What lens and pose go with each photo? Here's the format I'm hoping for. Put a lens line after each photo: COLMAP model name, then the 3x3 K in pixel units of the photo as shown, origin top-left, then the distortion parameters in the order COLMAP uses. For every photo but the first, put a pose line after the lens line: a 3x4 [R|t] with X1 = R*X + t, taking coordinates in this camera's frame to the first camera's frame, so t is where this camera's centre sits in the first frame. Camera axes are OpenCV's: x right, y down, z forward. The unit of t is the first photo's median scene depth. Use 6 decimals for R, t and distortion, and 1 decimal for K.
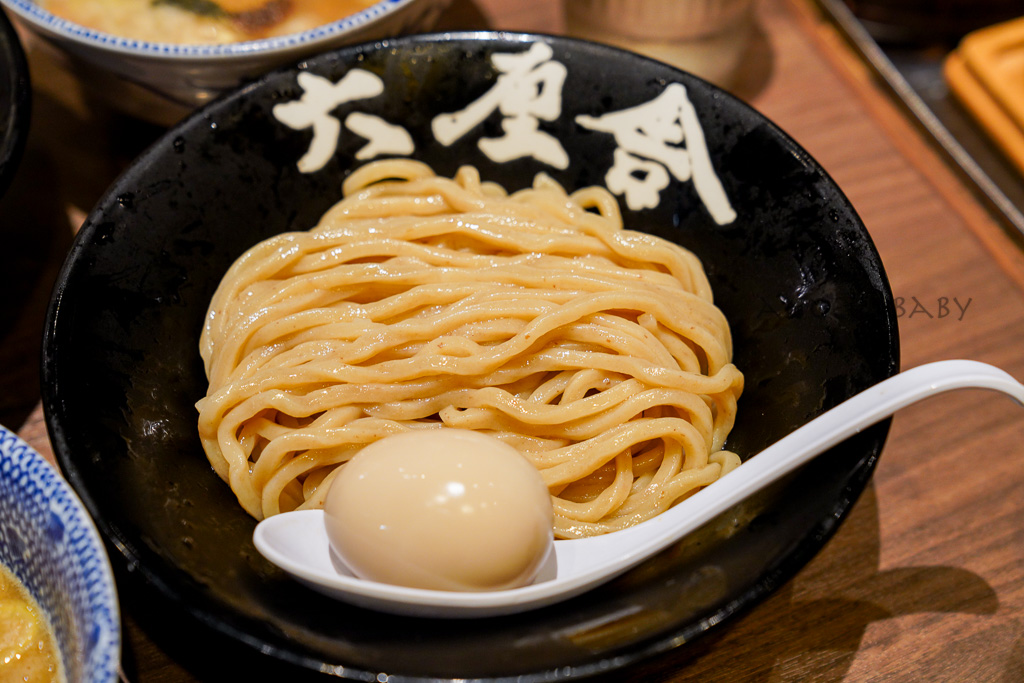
lens RADIAL K [[1619.1, 0, 512.0], [0, 1619.1, 341.5], [0, 0, 1]] dist [0.156808, -0.005979]
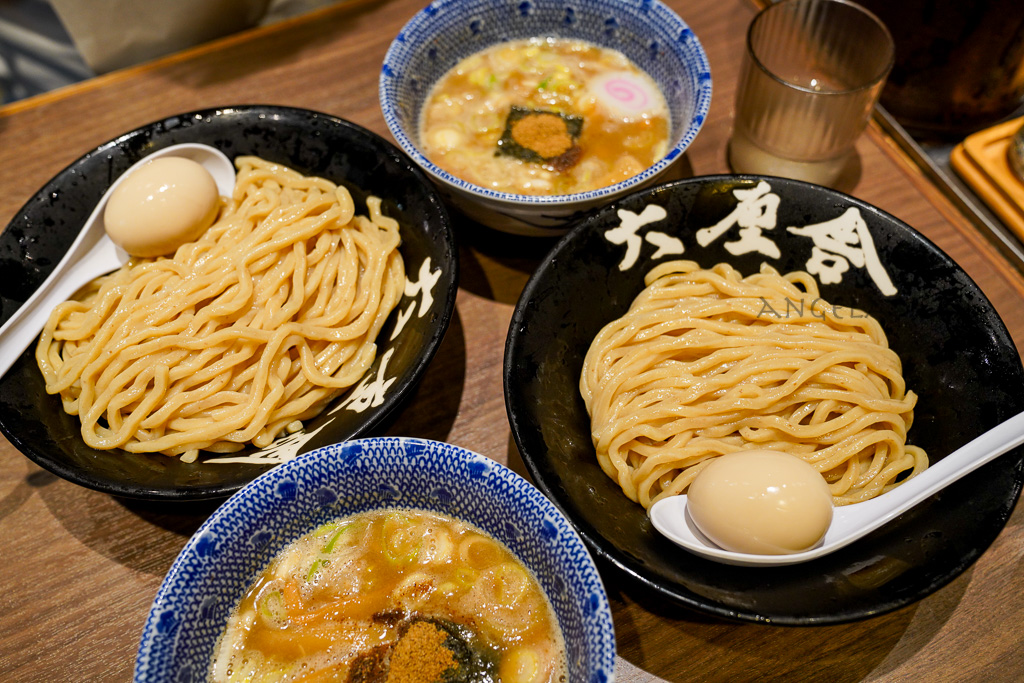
lens RADIAL K [[988.5, 0, 512.0], [0, 988.5, 341.5], [0, 0, 1]] dist [-0.004011, 0.013487]
pose [[0.998863, -0.045046, 0.015579, -0.263277], [0.042872, 0.991930, 0.119320, -0.161149], [-0.020828, -0.118517, 0.992734, 0.022283]]
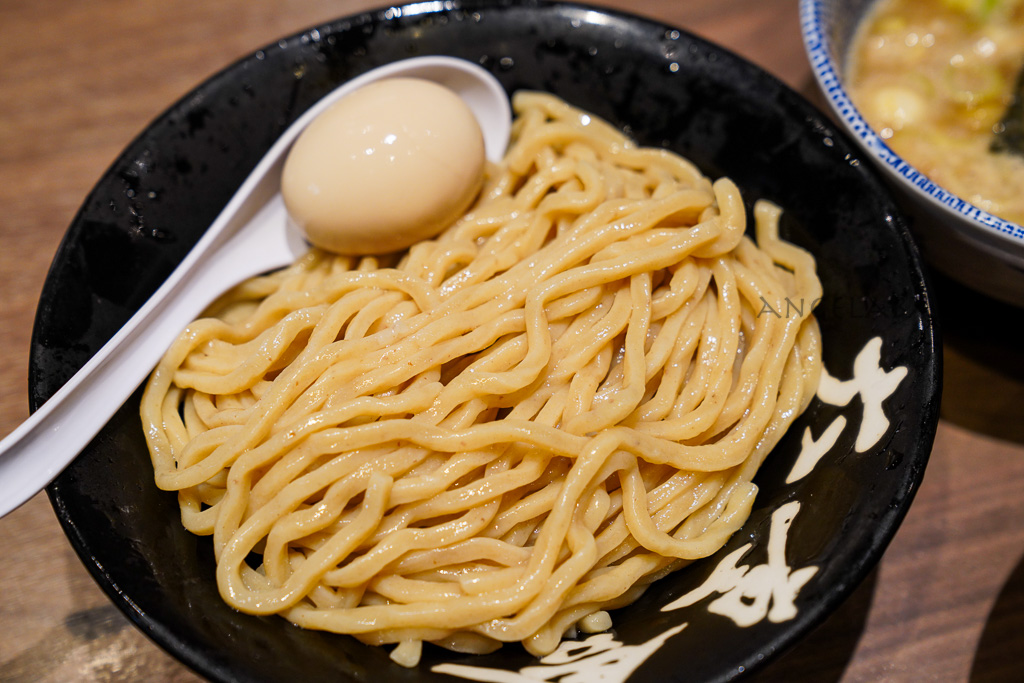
lens RADIAL K [[1619.1, 0, 512.0], [0, 1619.1, 341.5], [0, 0, 1]] dist [0.156808, -0.005979]
pose [[0.991678, 0.106343, -0.072562, -0.456386], [-0.098332, 0.989466, 0.106241, -0.200420], [0.083095, -0.098222, 0.991689, 0.147084]]
